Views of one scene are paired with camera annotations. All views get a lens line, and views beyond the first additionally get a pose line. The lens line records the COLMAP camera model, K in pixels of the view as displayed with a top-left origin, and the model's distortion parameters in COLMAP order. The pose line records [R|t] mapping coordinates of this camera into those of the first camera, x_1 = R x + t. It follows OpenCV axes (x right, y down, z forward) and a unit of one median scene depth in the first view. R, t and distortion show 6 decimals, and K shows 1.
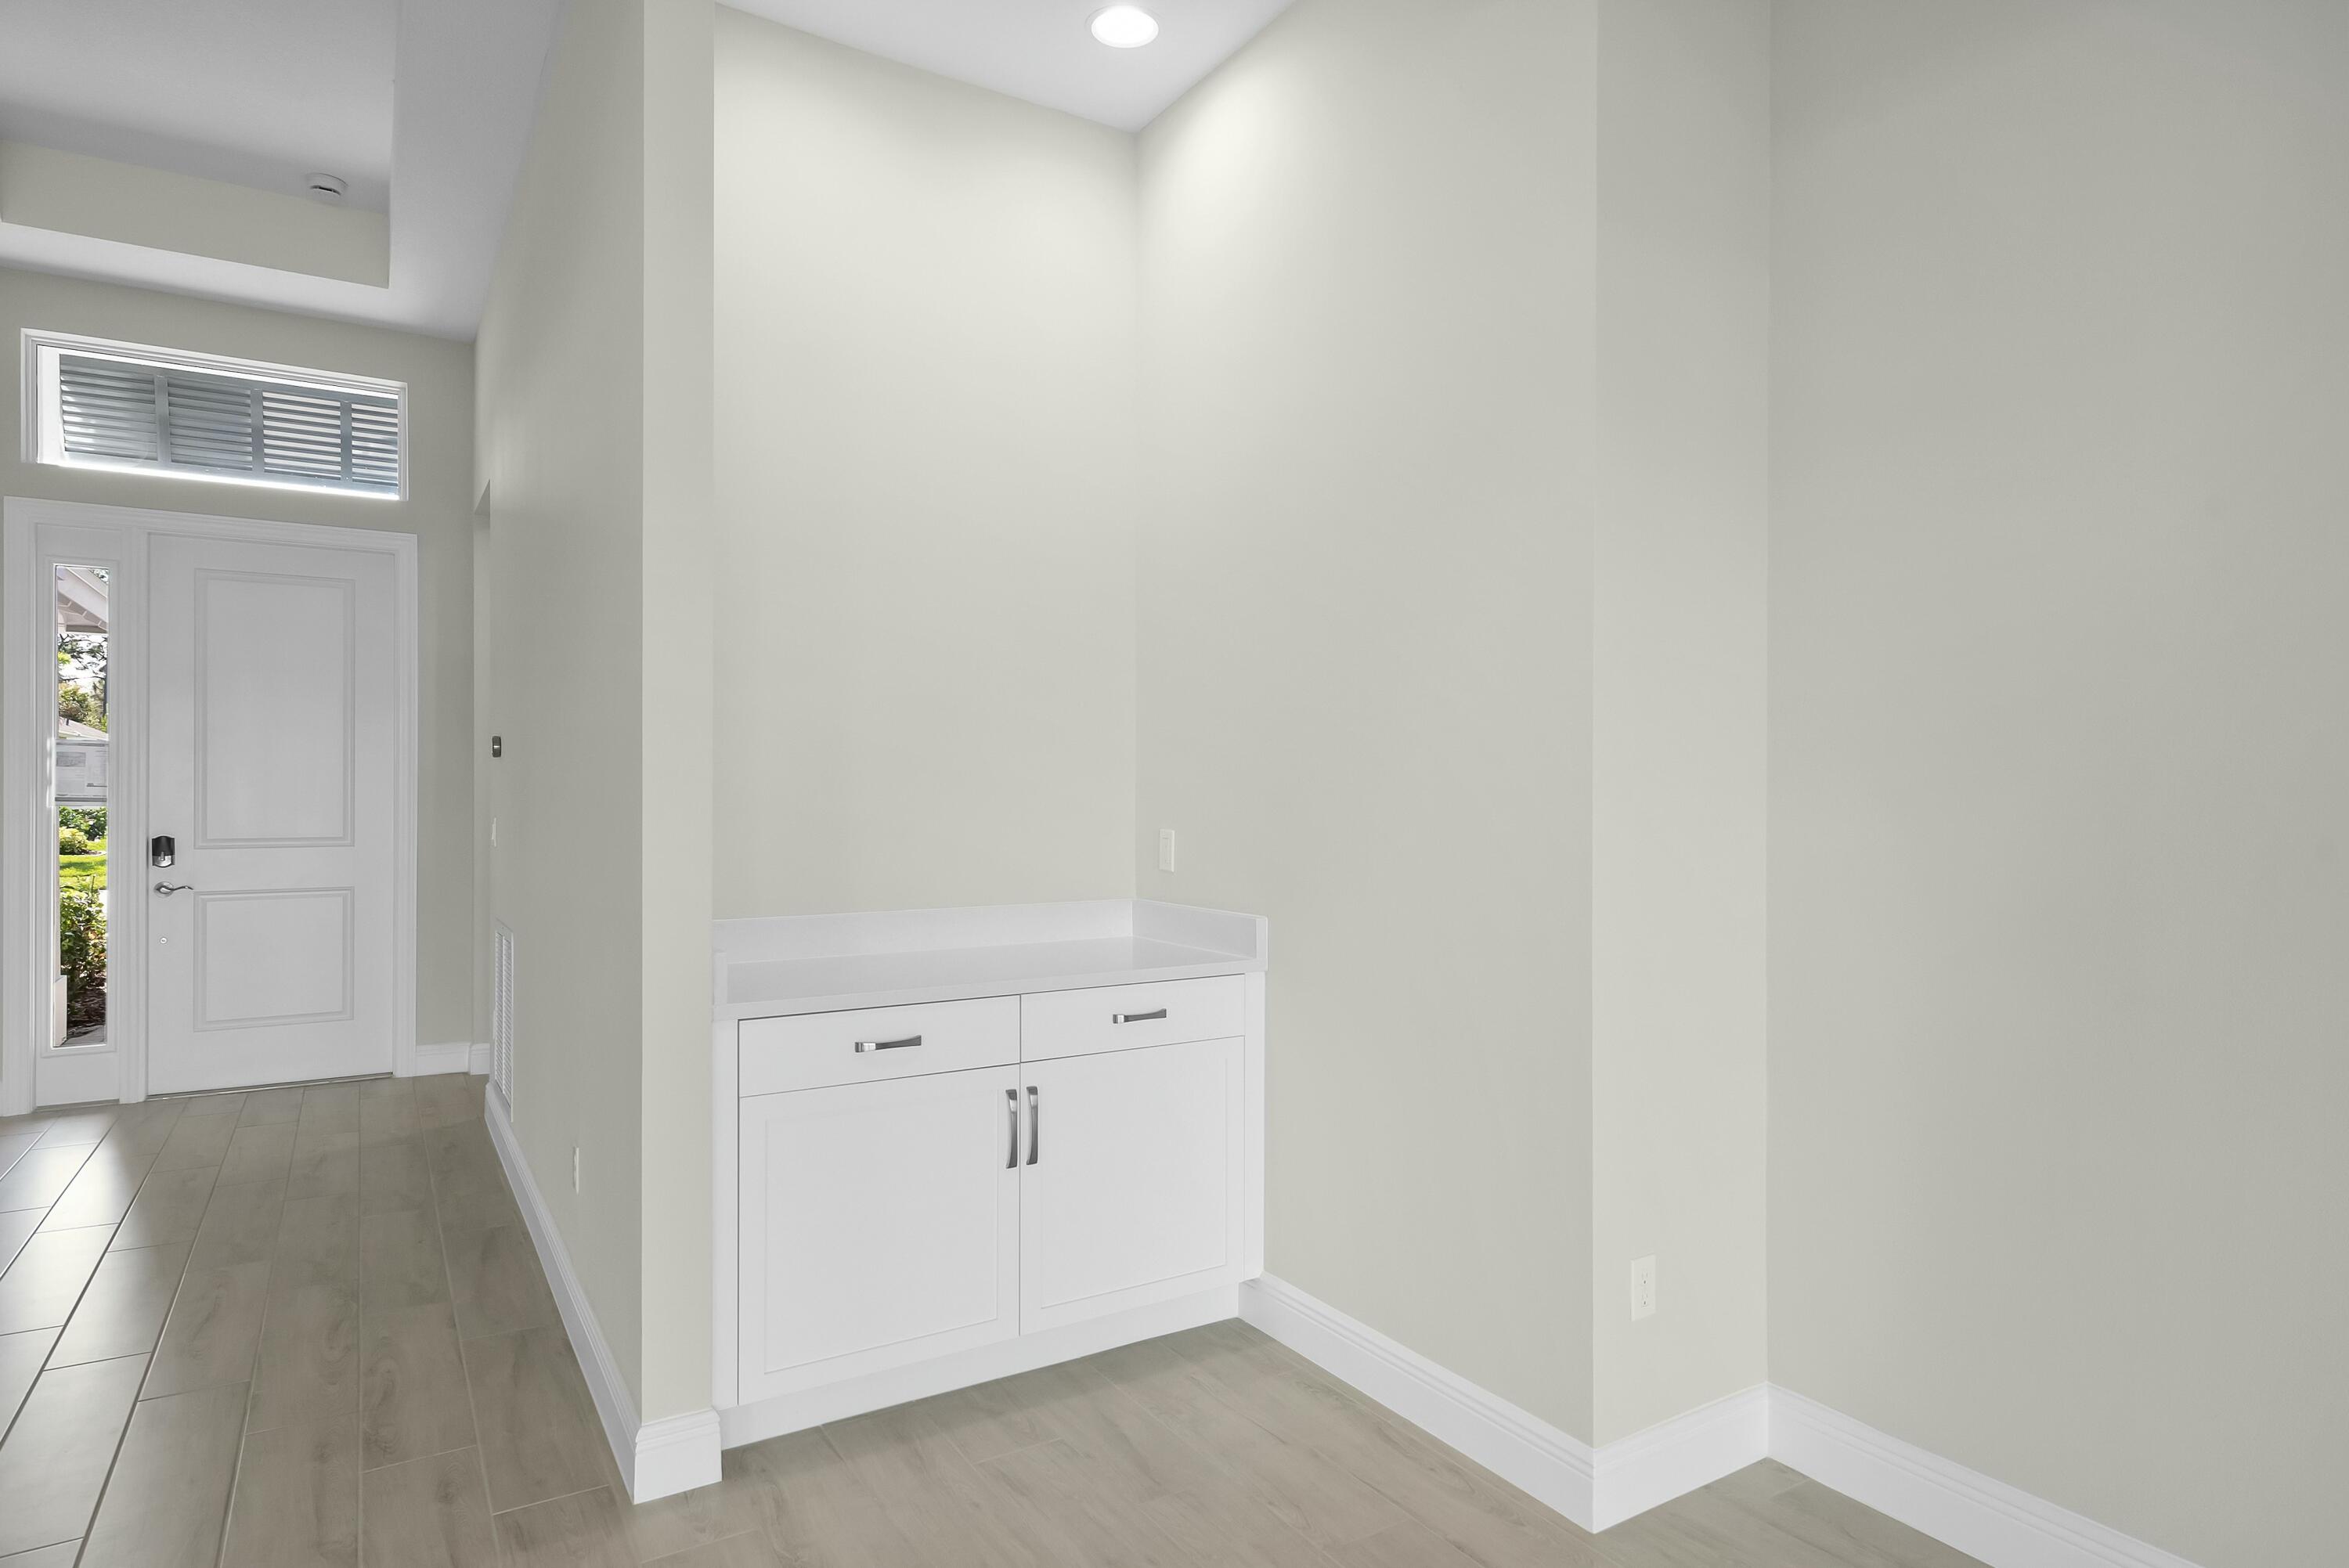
lens RADIAL K [[1330.4, 0, 1174.5], [0, 1330.4, 784.0], [0, 0, 1]] dist [0.012911, 0.000580]
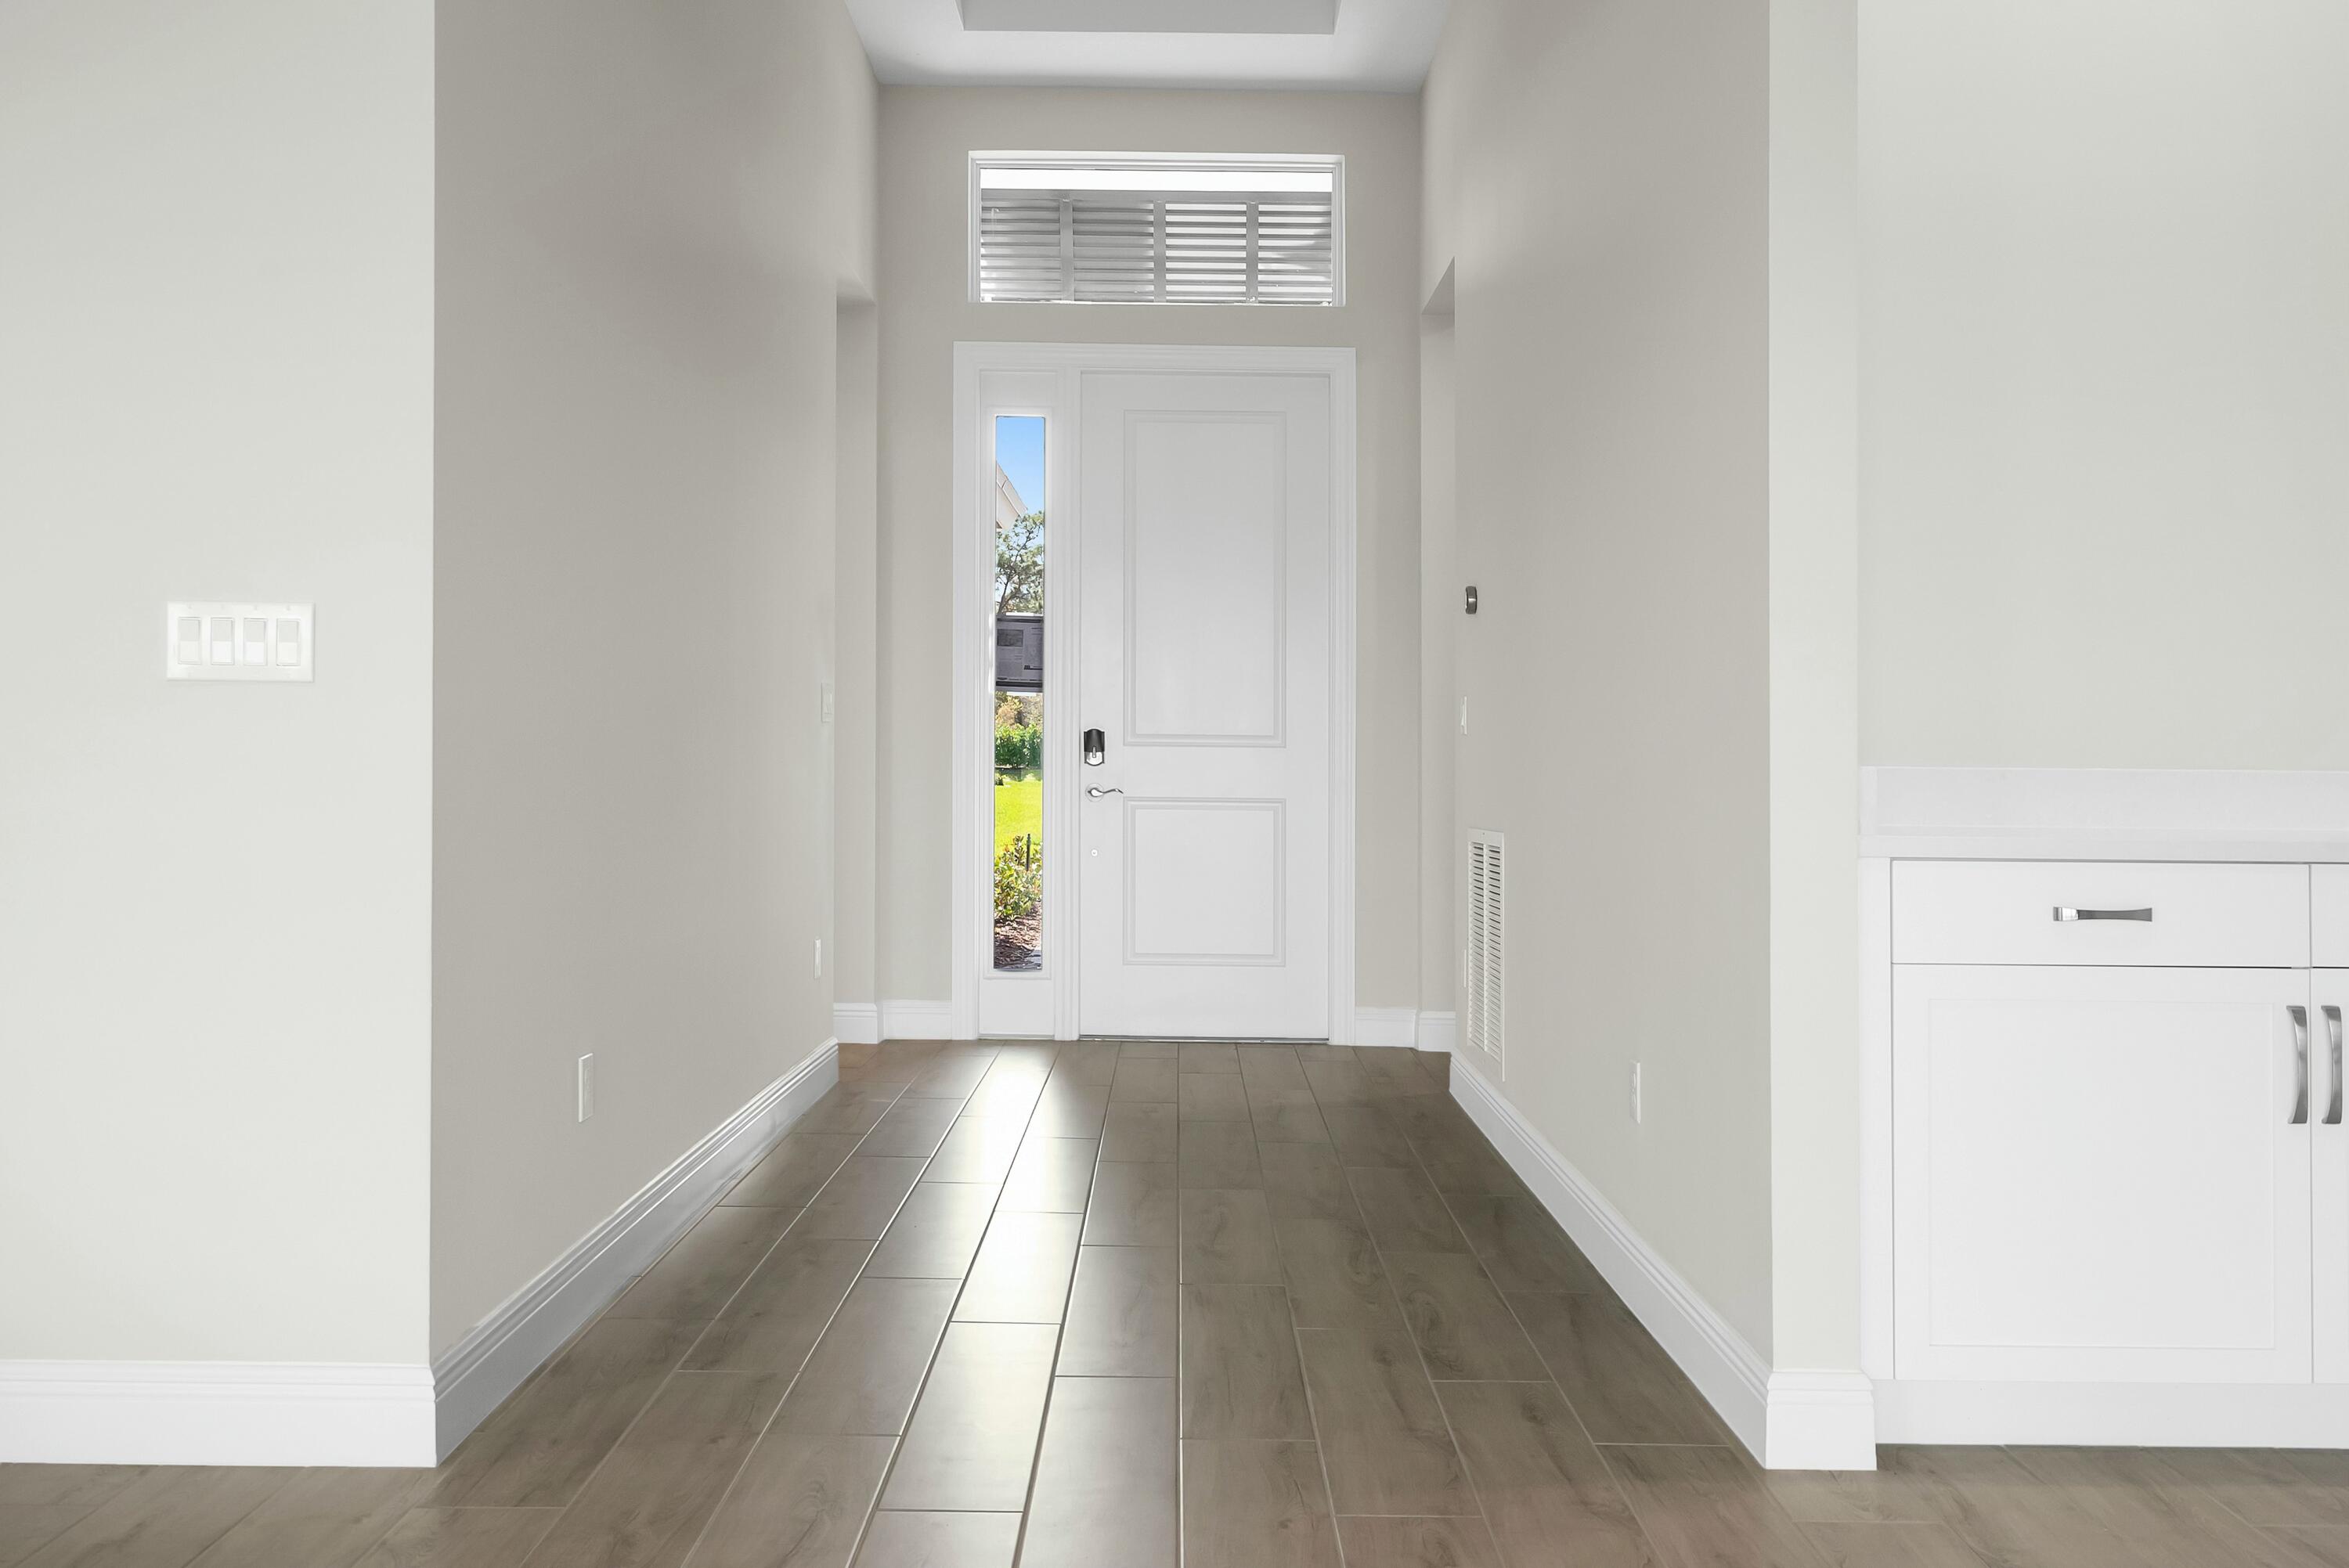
lens RADIAL K [[2095.2, 0, 1174.9], [0, 2095.2, 722.8], [0, 0, 1]] dist [0.000325, 0.024814]
pose [[0.852715, -0.002209, -0.522371, -0.028281], [-0.007713, 0.999829, -0.016820, 0.059667], [0.522319, 0.018372, 0.852552, -0.095375]]
